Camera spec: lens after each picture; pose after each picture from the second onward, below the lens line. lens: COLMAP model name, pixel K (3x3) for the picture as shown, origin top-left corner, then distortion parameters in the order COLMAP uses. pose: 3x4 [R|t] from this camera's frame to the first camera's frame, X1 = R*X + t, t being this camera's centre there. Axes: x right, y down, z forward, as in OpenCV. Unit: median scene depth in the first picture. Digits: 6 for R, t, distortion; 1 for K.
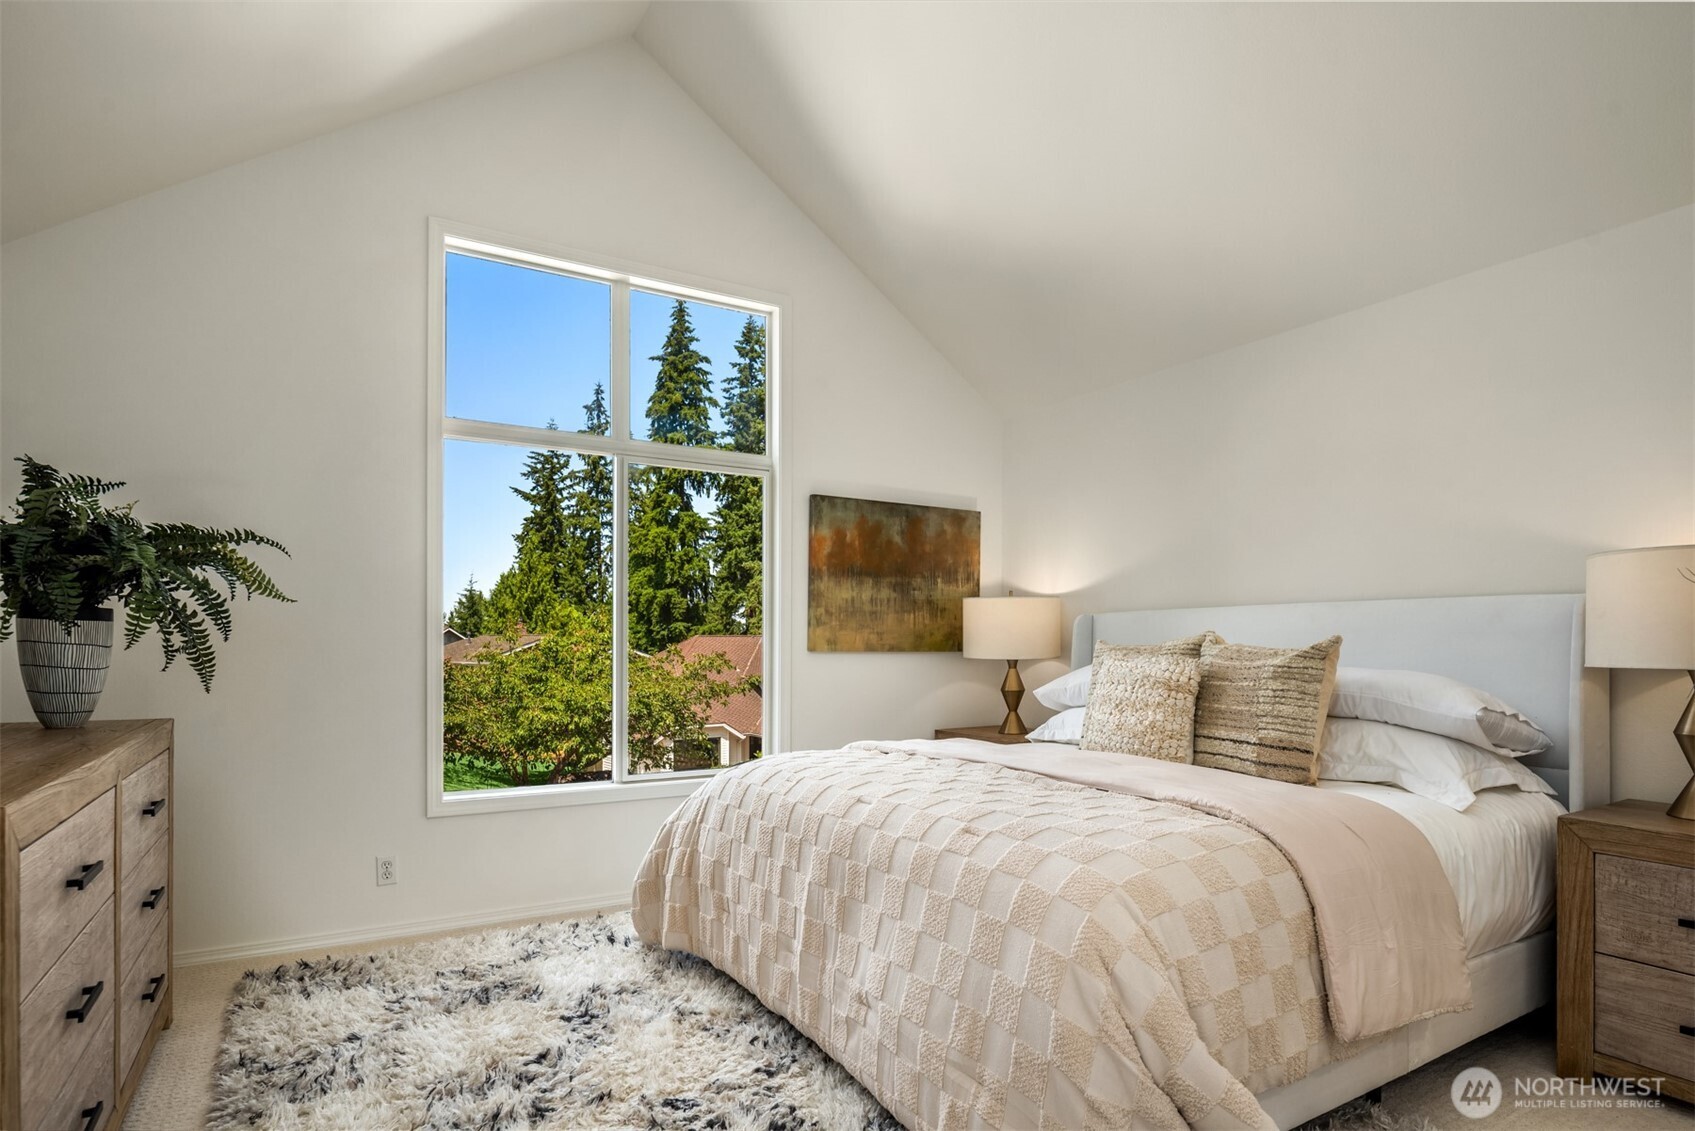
lens RADIAL K [[917.2, 0, 838.2], [0, 917.2, 649.7], [0, 0, 1]] dist [-0.003054, -0.003315]
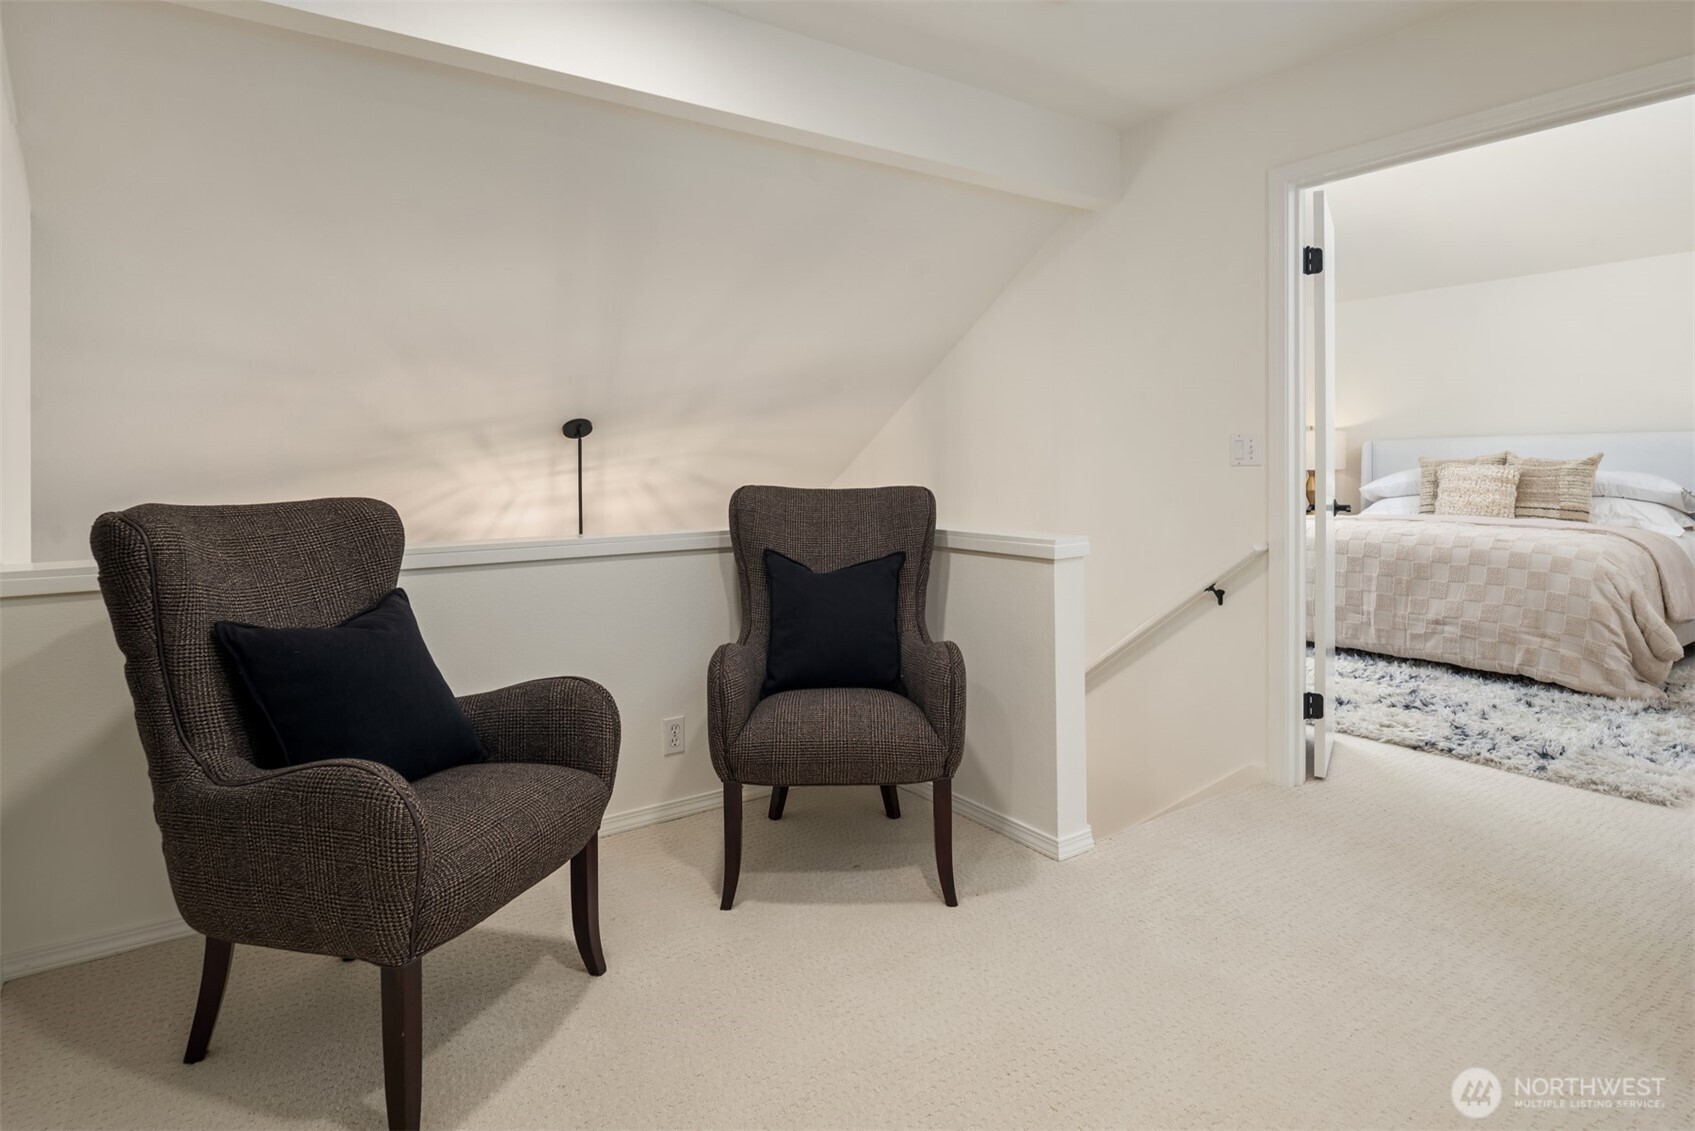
lens RADIAL K [[917.2, 0, 848.8], [0, 917.2, 562.4], [0, 0, 1]] dist [-0.003054, -0.003315]
pose [[0.993236, -0.007205, 0.115893, -1.243602], [-0.003007, 0.996142, 0.087700, 0.050673], [-0.116078, -0.087455, 0.989382, -0.730694]]
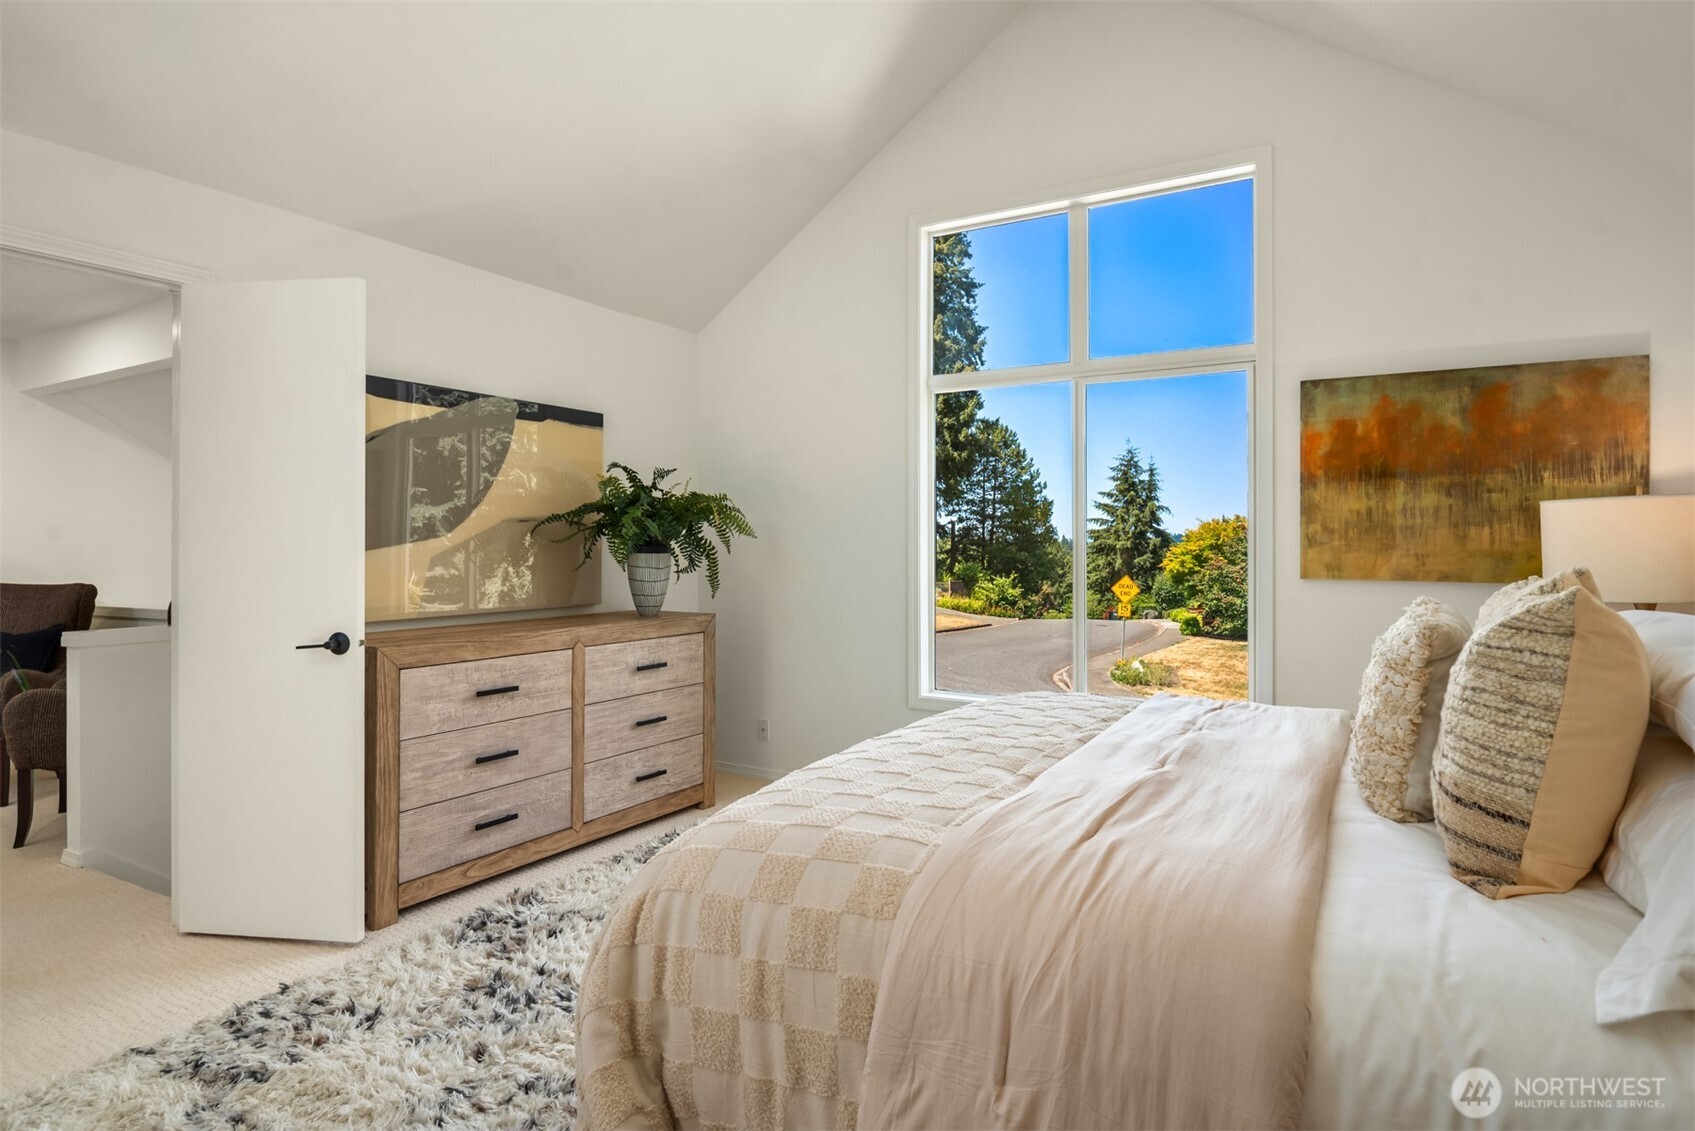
lens RADIAL K [[917.2, 0, 846.9], [0, 917.2, 558.1], [0, 0, 1]] dist [-0.003054, -0.003315]
pose [[0.486491, 0.007910, -0.873650, 0.765031], [-0.003654, 0.999969, 0.007018, -0.032644], [0.873678, -0.000222, 0.486504, 0.434018]]
